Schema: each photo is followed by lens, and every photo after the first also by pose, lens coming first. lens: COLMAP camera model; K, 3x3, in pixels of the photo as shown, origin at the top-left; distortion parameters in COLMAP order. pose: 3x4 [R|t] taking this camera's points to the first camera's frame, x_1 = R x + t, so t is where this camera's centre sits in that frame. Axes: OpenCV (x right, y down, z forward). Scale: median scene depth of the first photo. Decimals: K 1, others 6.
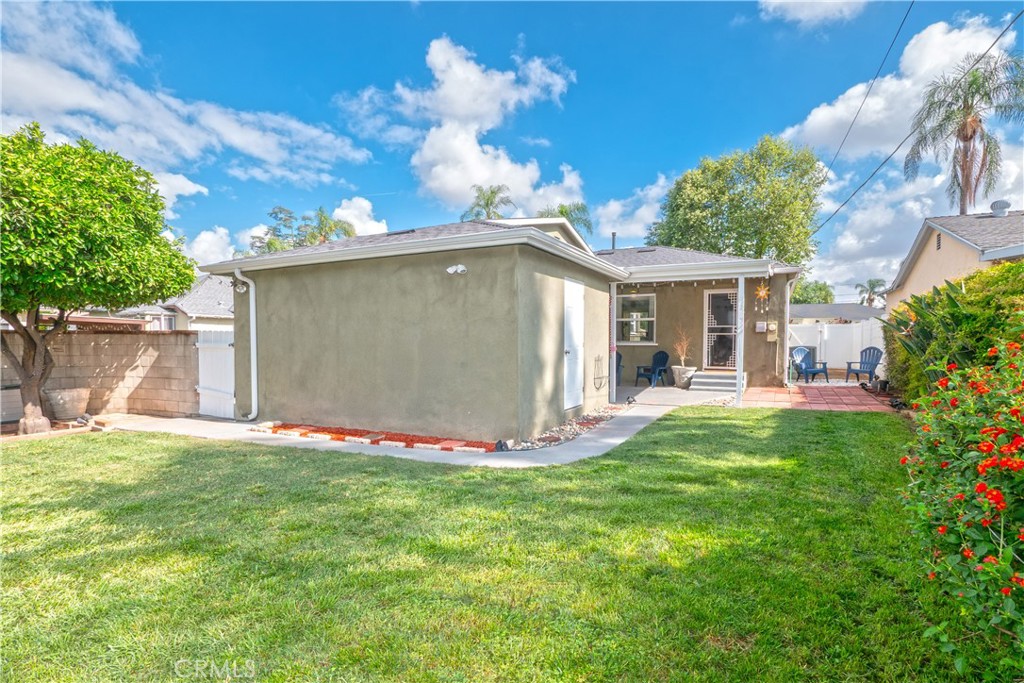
lens RADIAL K [[469.3, 0, 522.8], [0, 469.3, 354.3], [0, 0, 1]] dist [0.000600, 0.000114]
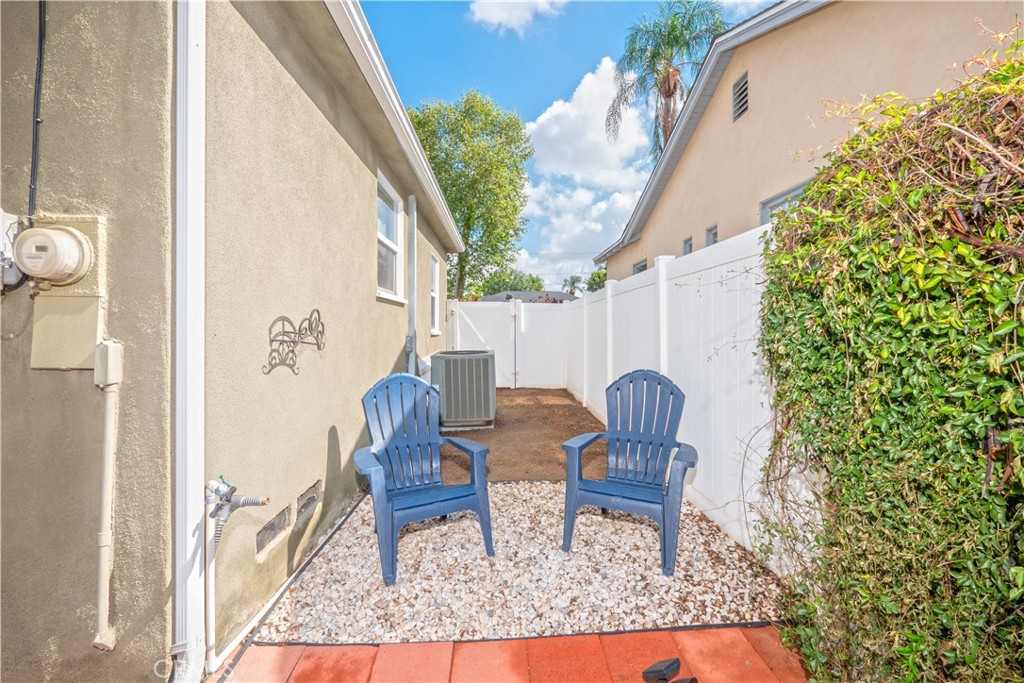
lens RADIAL K [[448.3, 0, 513.2], [0, 448.3, 334.6], [0, 0, 1]] dist [0.003491, 0.002043]
pose [[0.872301, -0.007092, 0.488917, 1.399582], [0.016829, 0.999738, -0.015524, -0.079297], [-0.488679, 0.021770, 0.872192, 2.037627]]
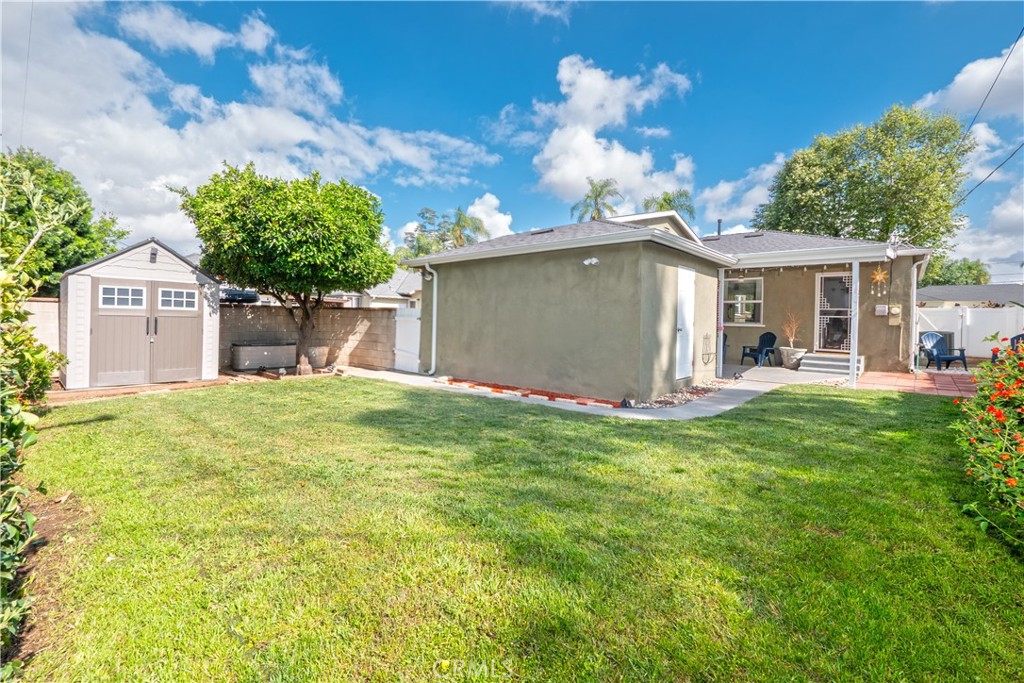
lens RADIAL K [[448.3, 0, 510.2], [0, 448.3, 320.2], [0, 0, 1]] dist [0.003491, 0.002043]
pose [[0.972789, 0.017880, -0.231004, -0.064360], [-0.024398, 0.999380, -0.025389, 0.011244], [0.230406, 0.030334, 0.972622, -0.198917]]
